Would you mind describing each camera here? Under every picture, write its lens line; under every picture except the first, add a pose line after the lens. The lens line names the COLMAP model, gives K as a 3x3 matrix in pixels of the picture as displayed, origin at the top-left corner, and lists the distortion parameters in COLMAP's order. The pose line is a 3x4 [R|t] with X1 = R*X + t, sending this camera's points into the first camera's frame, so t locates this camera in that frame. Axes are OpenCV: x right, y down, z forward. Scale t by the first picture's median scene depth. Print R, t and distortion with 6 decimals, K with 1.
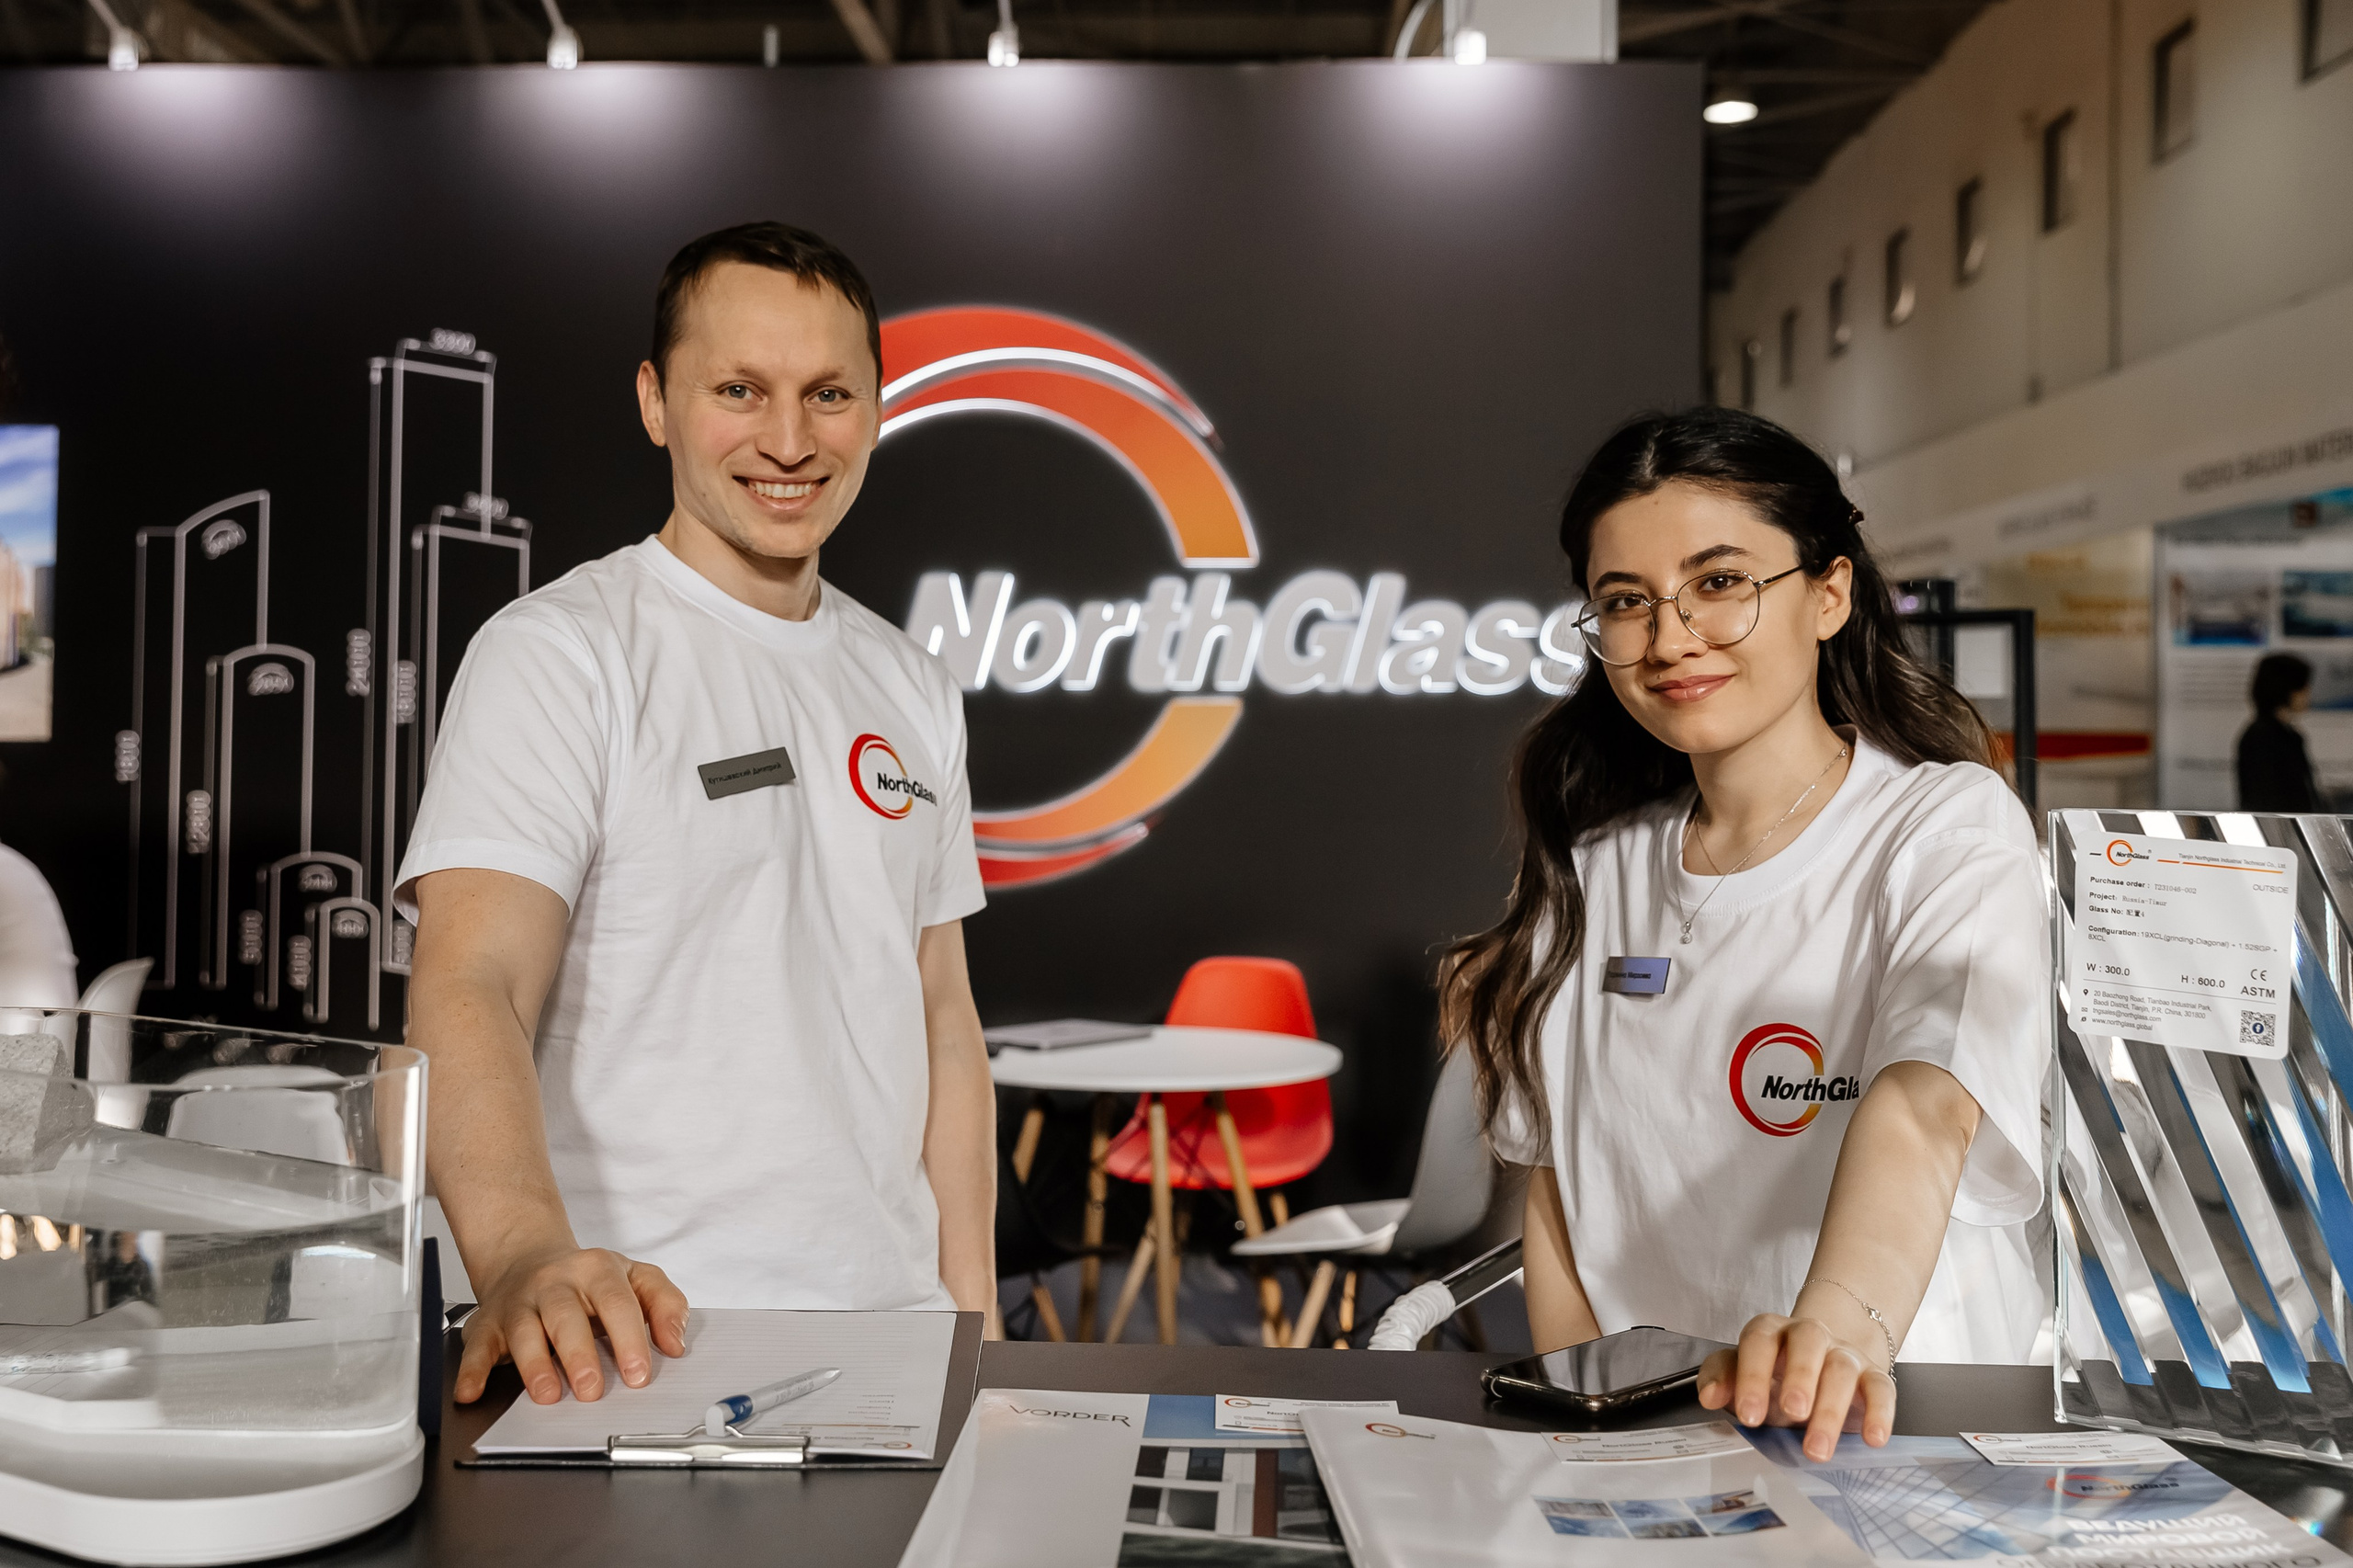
lens RADIAL K [[2586.8, 0, 1172.9], [0, 2586.8, 610.2], [0, 0, 1]] dist [0.010862, 0.000000]
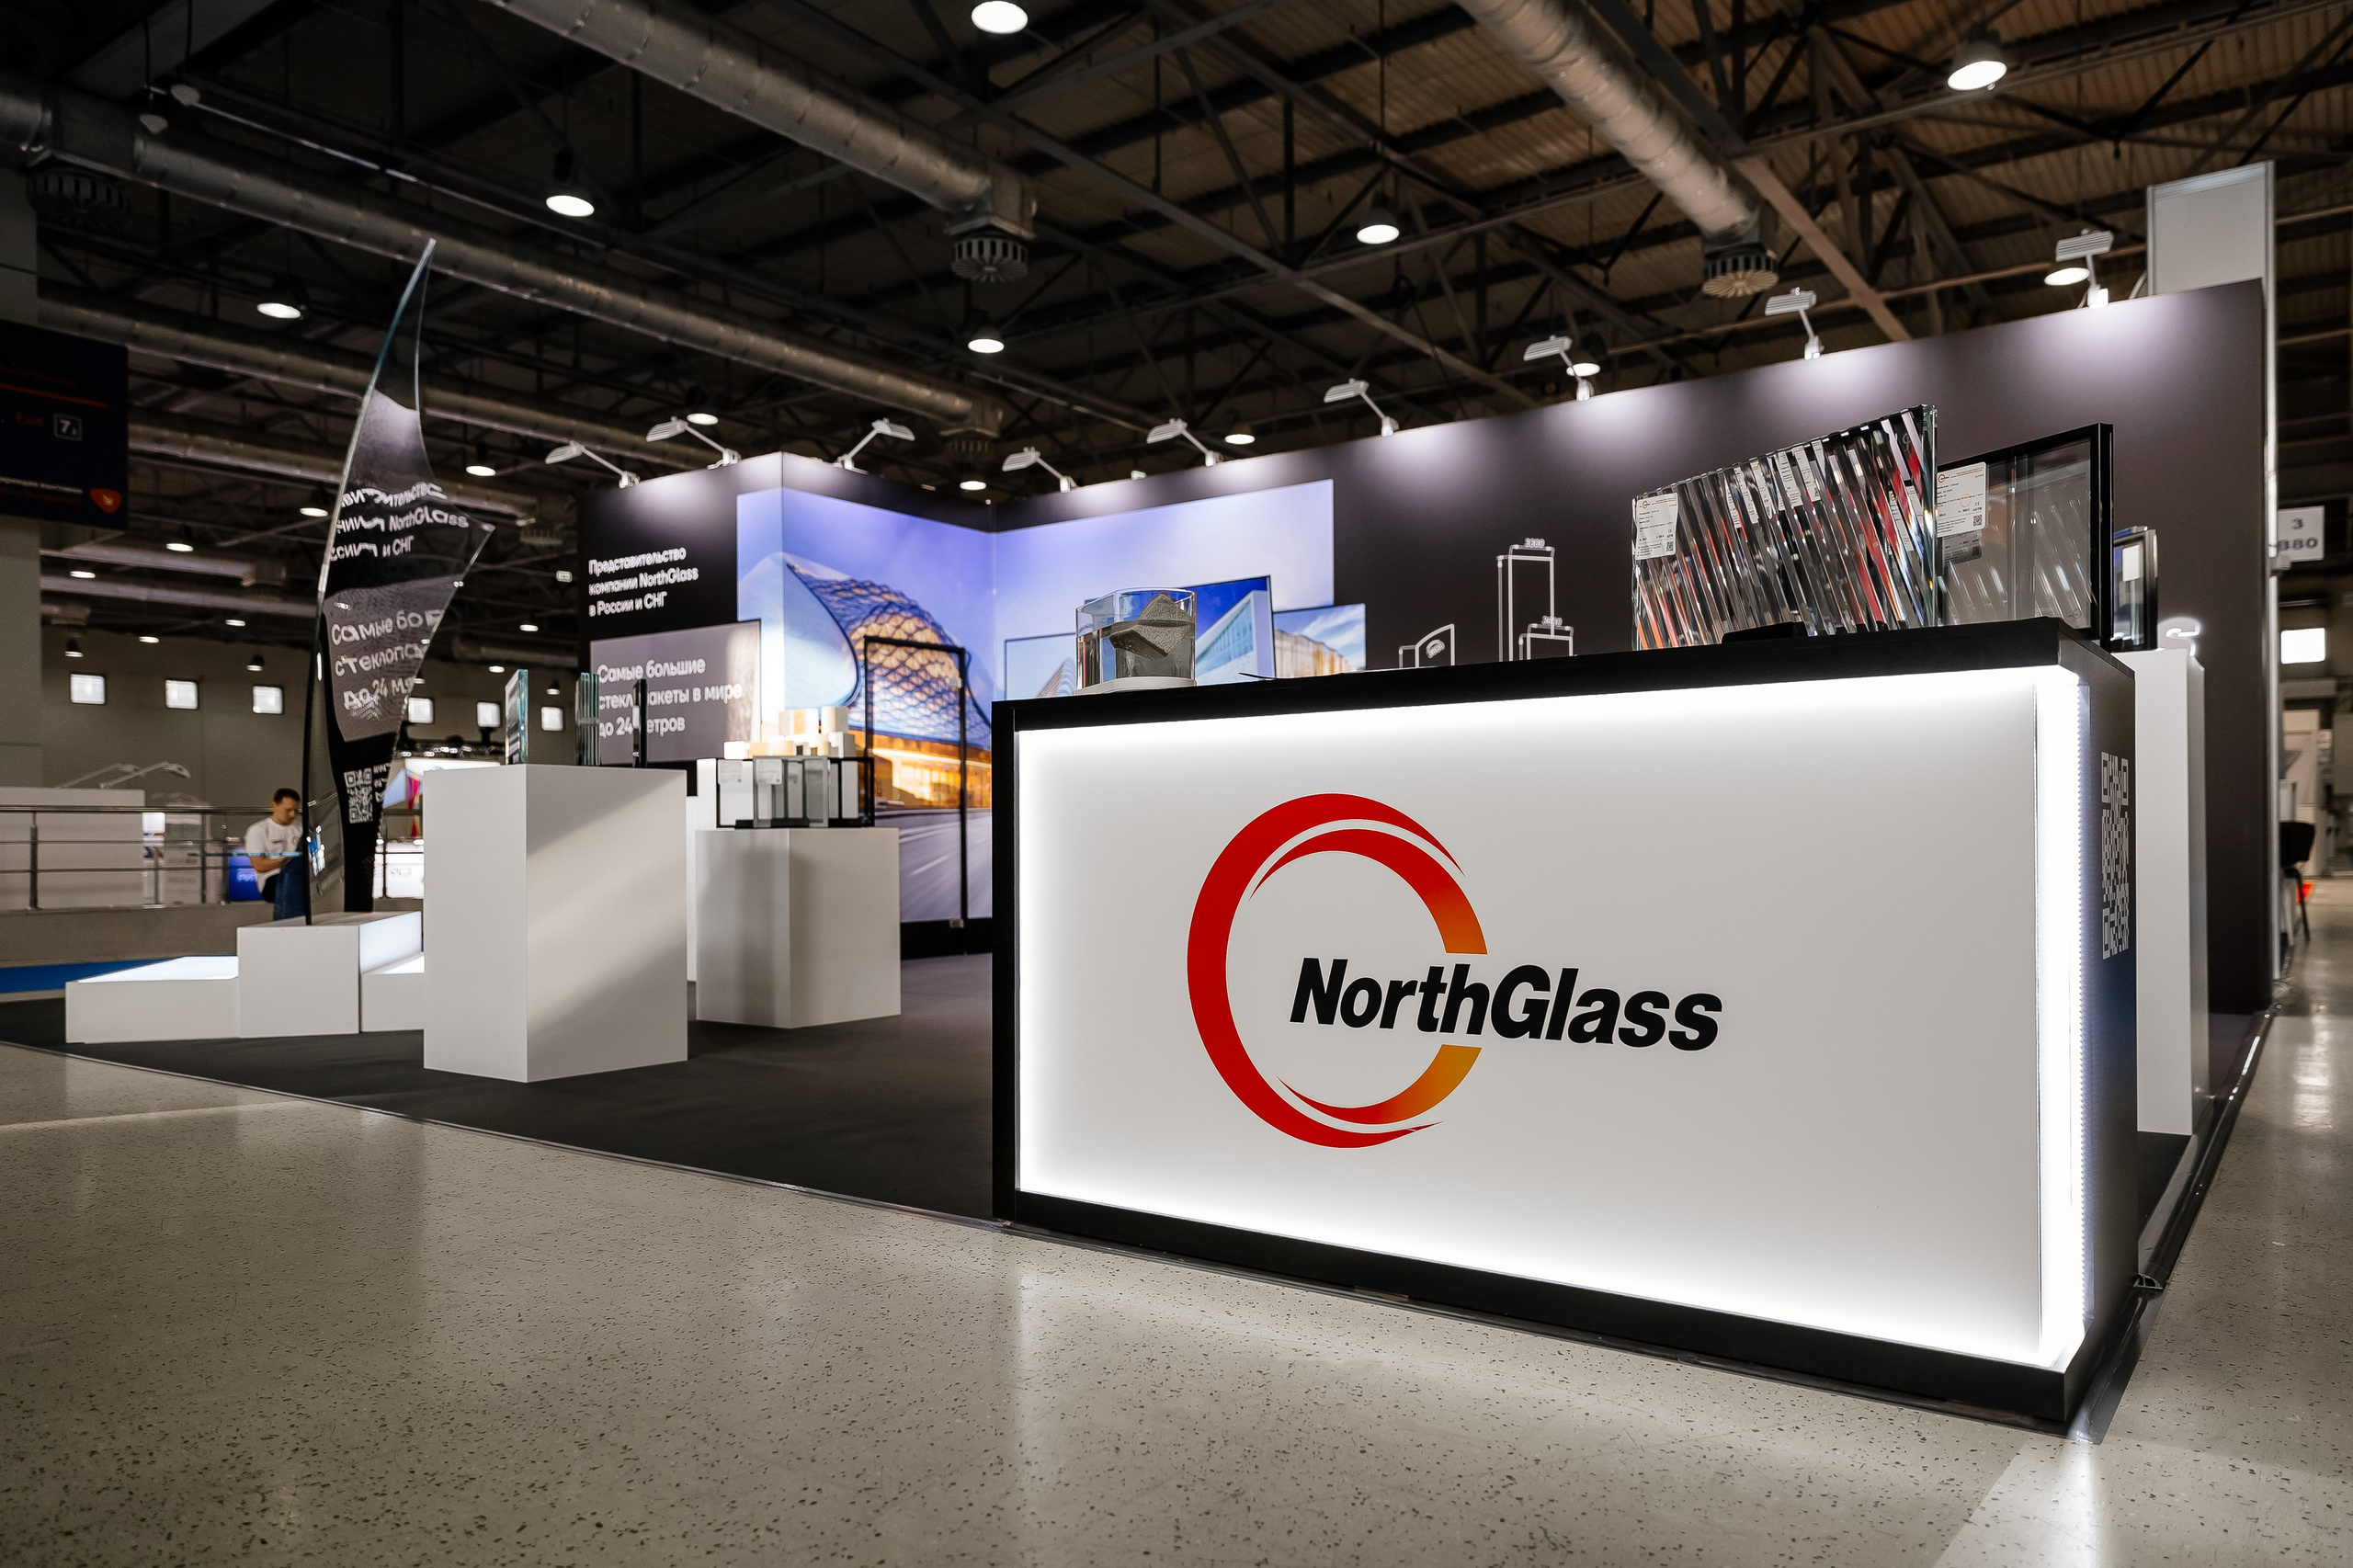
lens RADIAL K [[1607.0, 0, 1188.7], [0, 1607.0, 813.4], [0, 0, 1]] dist [0.007717, 0.008020]
pose [[0.831454, -0.026101, -0.554981, 0.197240], [0.037004, 0.999279, 0.008441, 0.090060], [0.554361, -0.027554, 0.831820, -0.219620]]
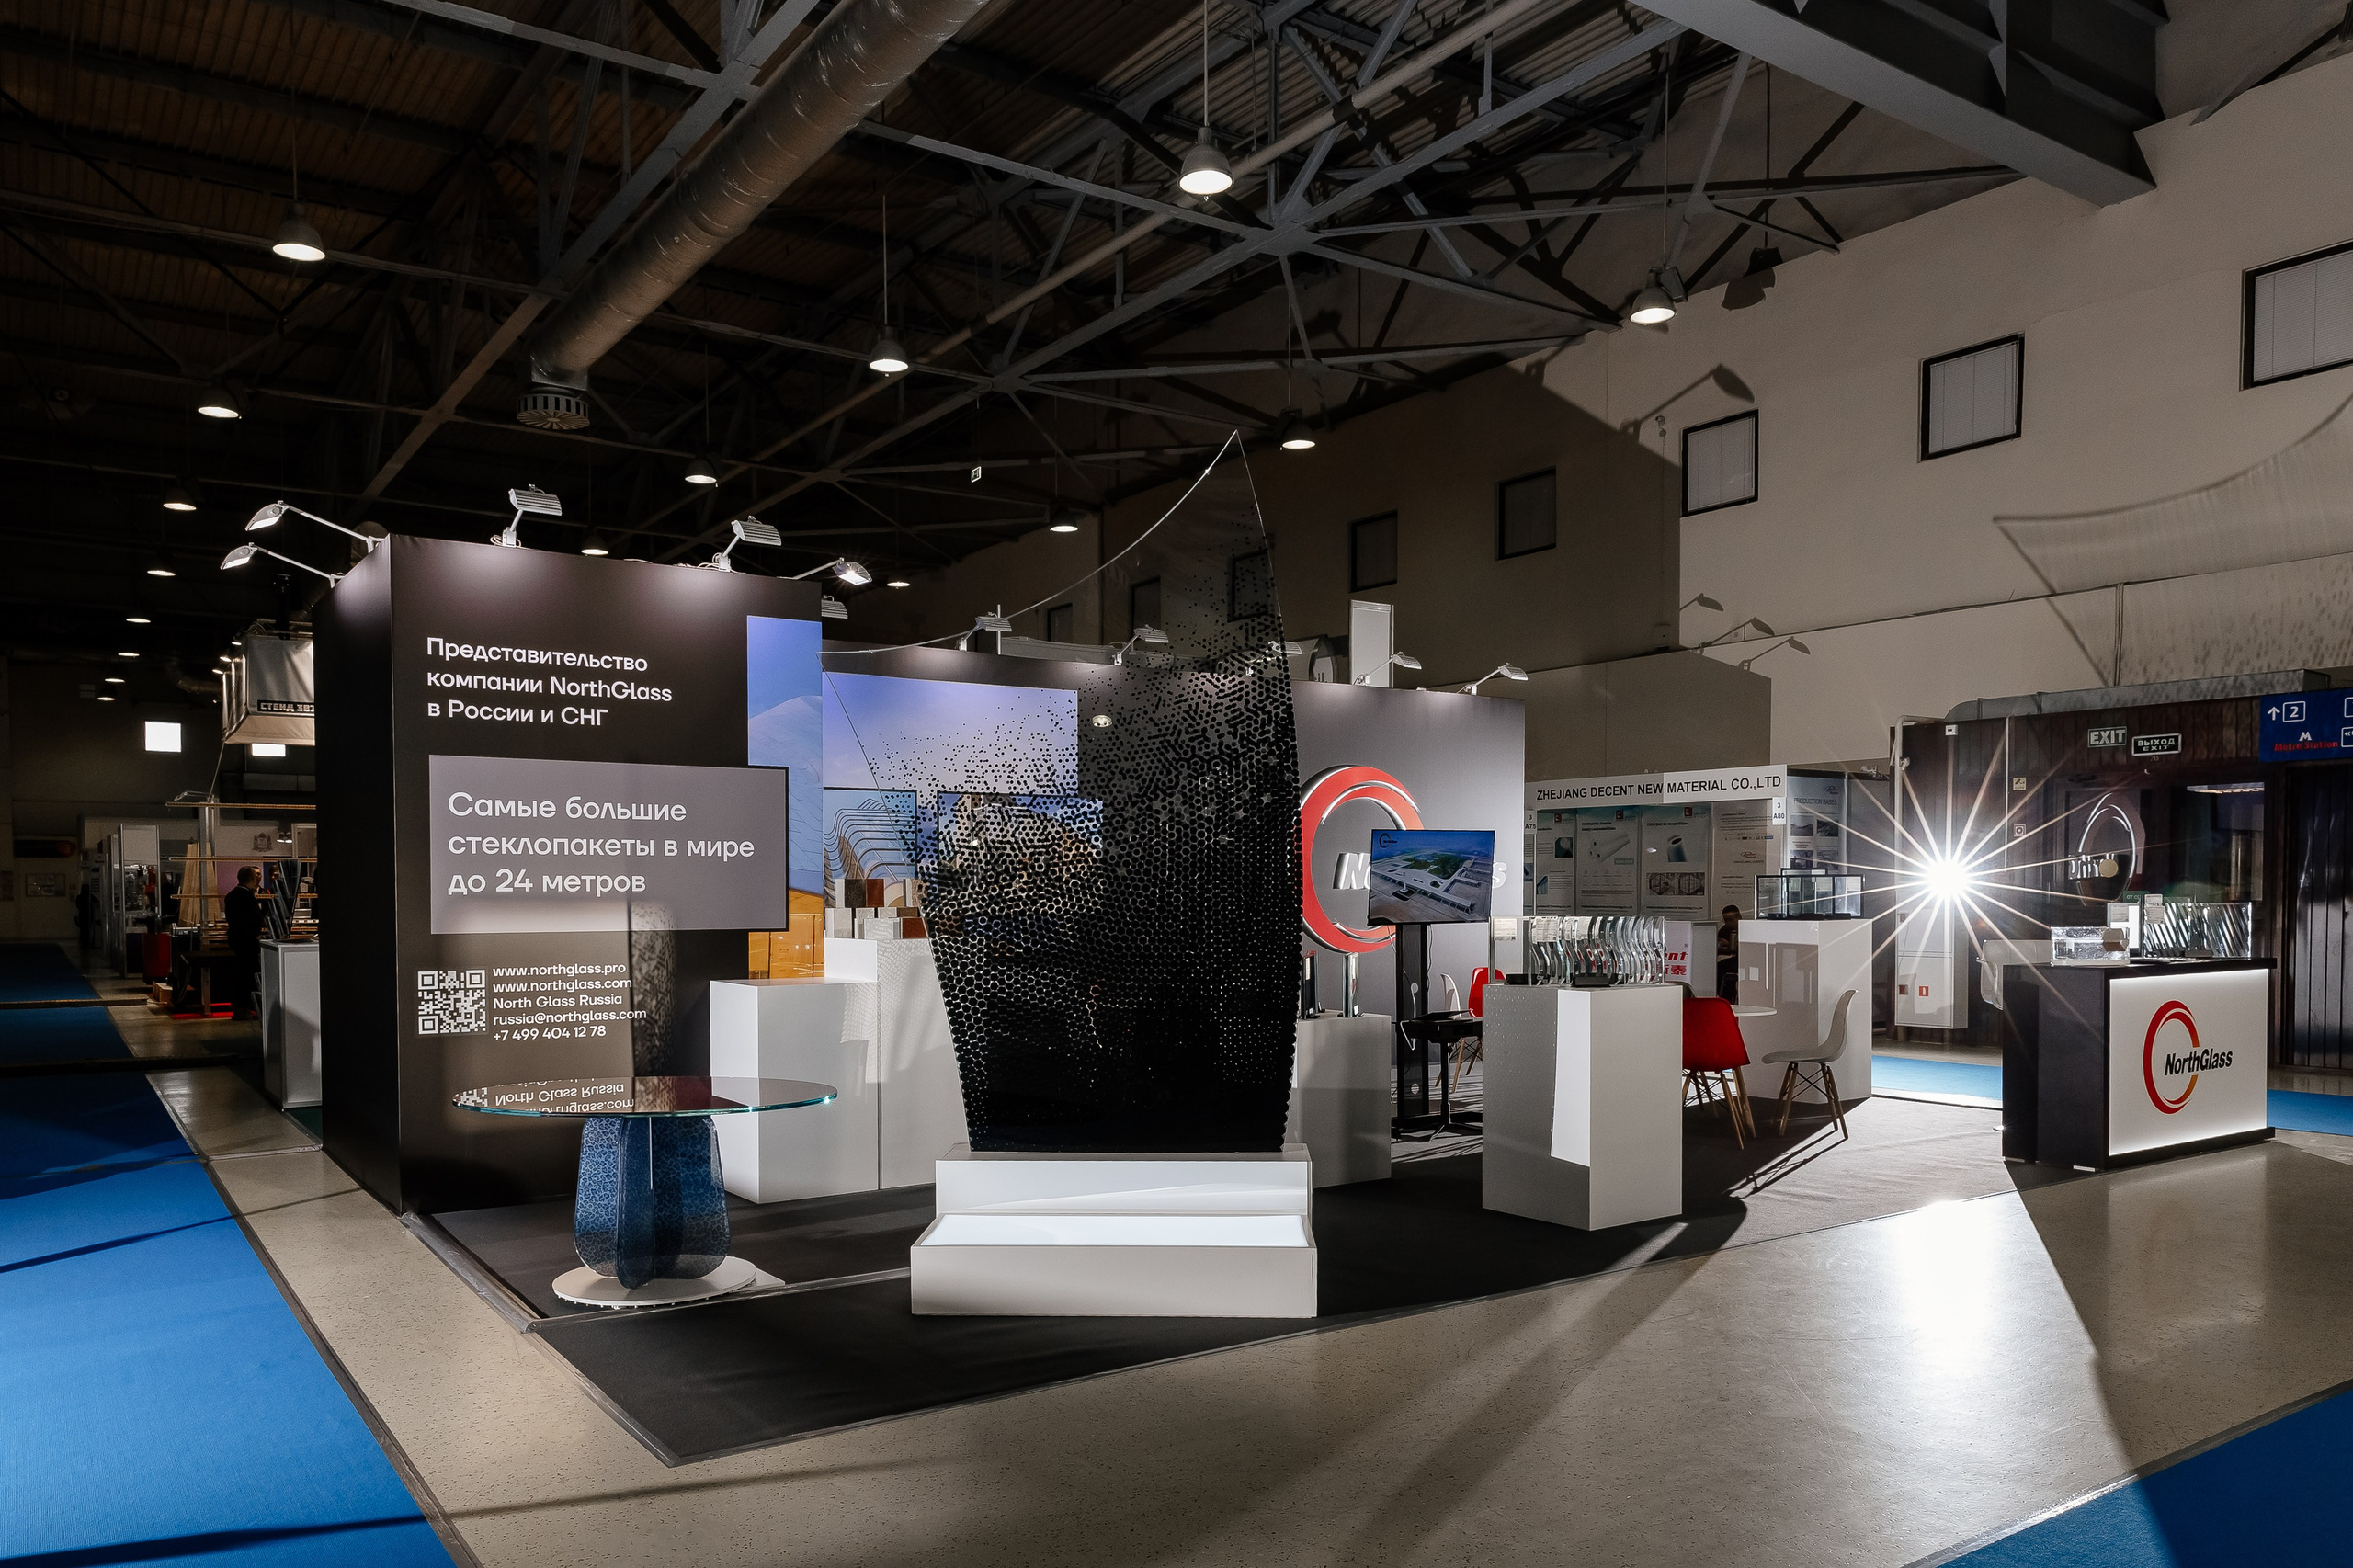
lens RADIAL K [[1607.0, 0, 1174.2], [0, 1607.0, 923.5], [0, 0, 1]] dist [0.007717, 0.008020]
pose [[0.799784, -0.027480, 0.599658, -1.401135], [-0.009295, 0.998265, 0.058144, -0.039094], [-0.600216, -0.052076, 0.798141, -0.402314]]
